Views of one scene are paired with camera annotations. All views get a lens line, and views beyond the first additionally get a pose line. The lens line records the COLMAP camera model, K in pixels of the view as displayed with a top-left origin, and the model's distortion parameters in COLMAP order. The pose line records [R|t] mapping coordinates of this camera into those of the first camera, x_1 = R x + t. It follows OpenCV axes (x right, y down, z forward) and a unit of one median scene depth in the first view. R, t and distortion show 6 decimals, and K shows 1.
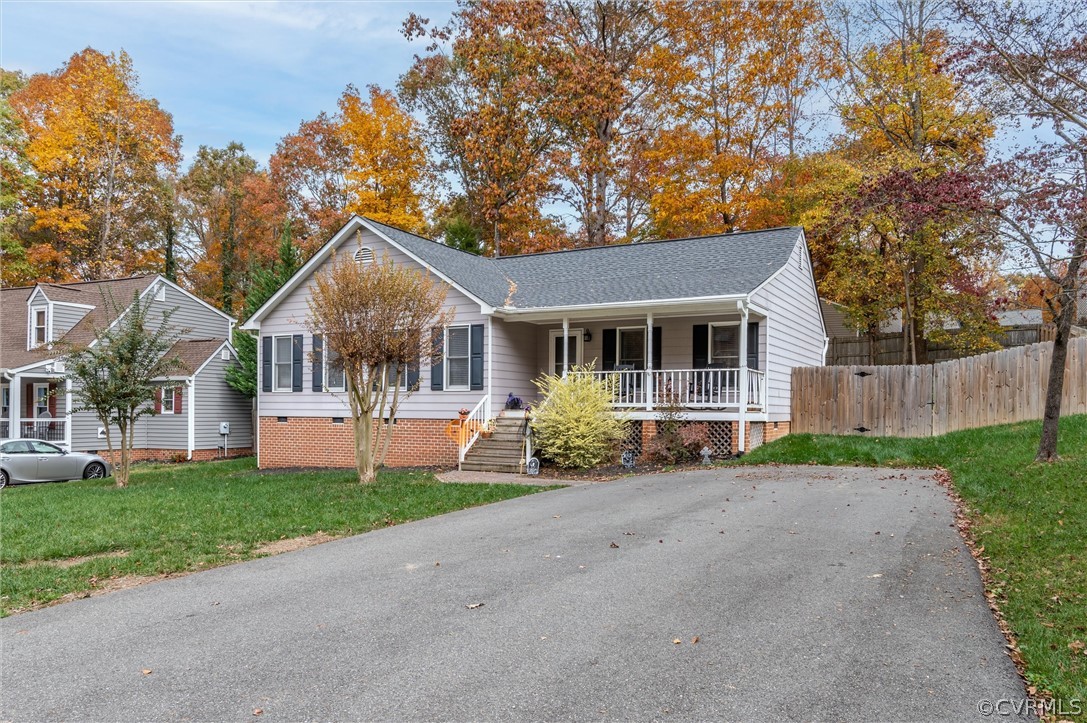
lens RADIAL K [[781.2, 0, 541.2], [0, 781.2, 404.1], [0, 0, 1]] dist [0.000661, 0.000303]
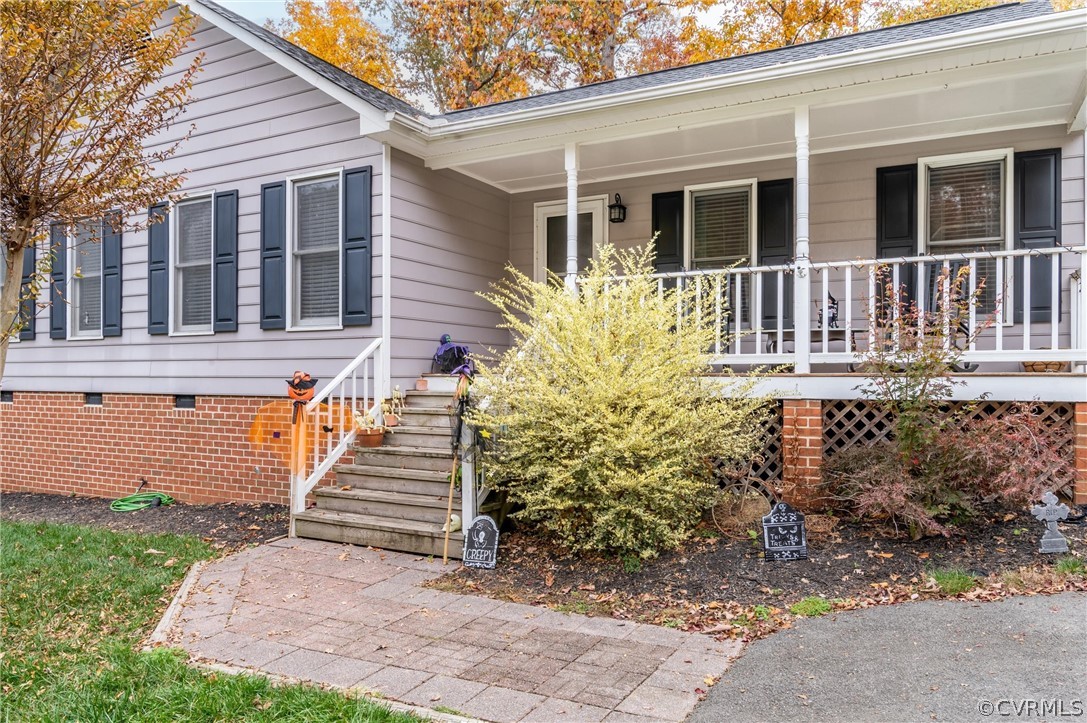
lens RADIAL K [[762.1, 0, 543.5], [0, 762.1, 361.5], [0, 0, 1]] dist [-0.012410, -0.003387]
pose [[0.999926, -0.006673, 0.010129, 0.012133], [0.006766, 0.999934, -0.009234, 0.004806], [-0.010067, 0.009301, 0.999906, 0.607399]]
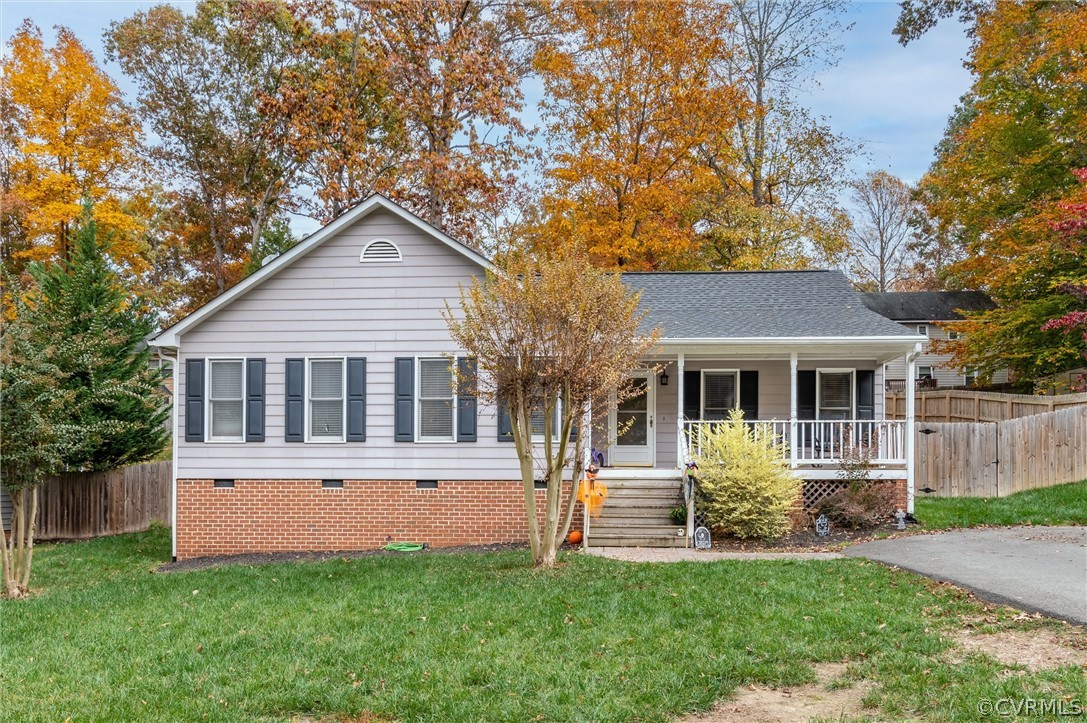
lens RADIAL K [[887.1, 0, 544.4], [0, 887.1, 464.6], [0, 0, 1]] dist [0.001942, -0.001073]
pose [[0.910071, 0.004868, 0.414424, -0.474274], [-0.000657, 0.999947, -0.010303, 0.013536], [-0.414452, 0.009104, 0.910026, 0.228064]]
